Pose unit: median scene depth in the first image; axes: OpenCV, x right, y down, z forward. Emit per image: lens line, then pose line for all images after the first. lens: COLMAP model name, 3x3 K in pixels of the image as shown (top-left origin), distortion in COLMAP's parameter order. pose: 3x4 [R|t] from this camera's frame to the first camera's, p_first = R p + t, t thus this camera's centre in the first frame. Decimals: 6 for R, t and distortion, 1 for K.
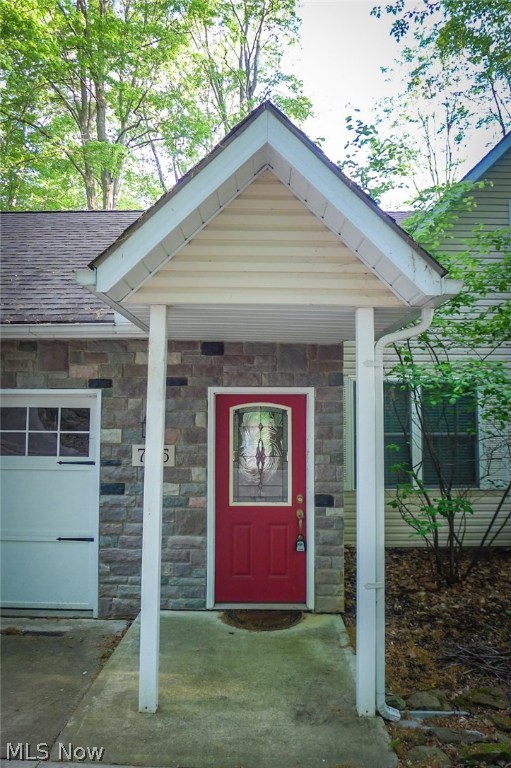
lens RADIAL K [[524.0, 0, 255.5], [0, 524.0, 383.3], [0, 0, 1]] dist [-0.056699, 0.014675]
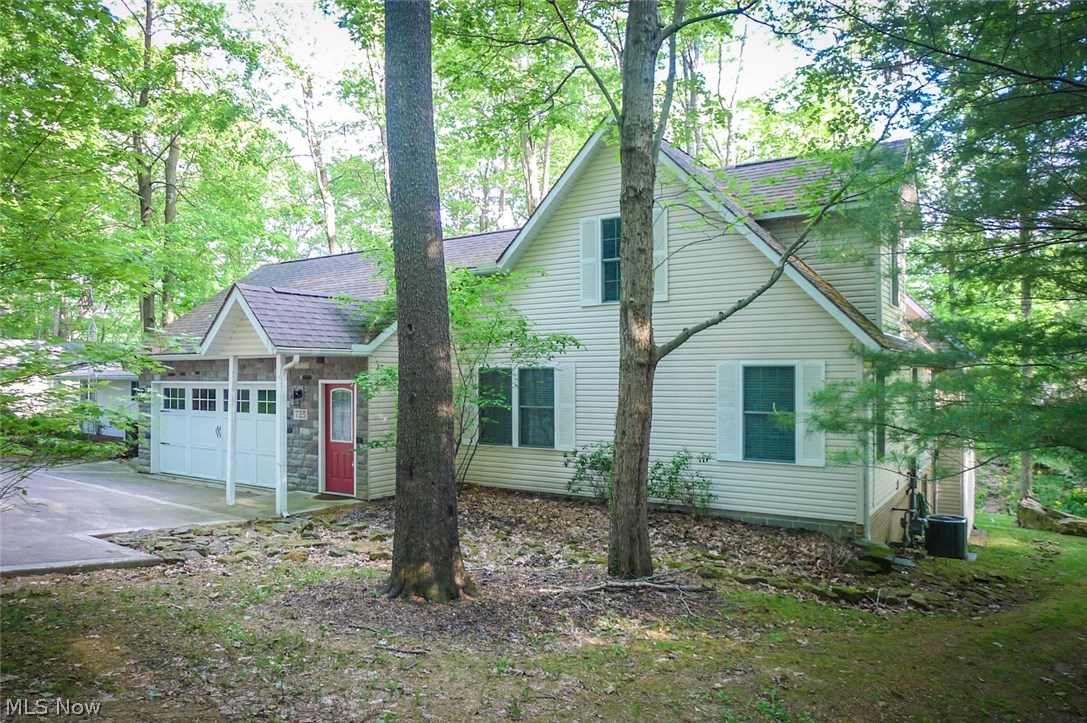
lens RADIAL K [[741.7, 0, 543.5], [0, 741.7, 364.6], [0, 0, 1]] dist [-0.056699, 0.014675]
pose [[0.830581, -0.017676, -0.556617, 2.127342], [0.034911, 0.999183, 0.020365, -0.076334], [0.555802, -0.036346, 0.830520, -0.808560]]
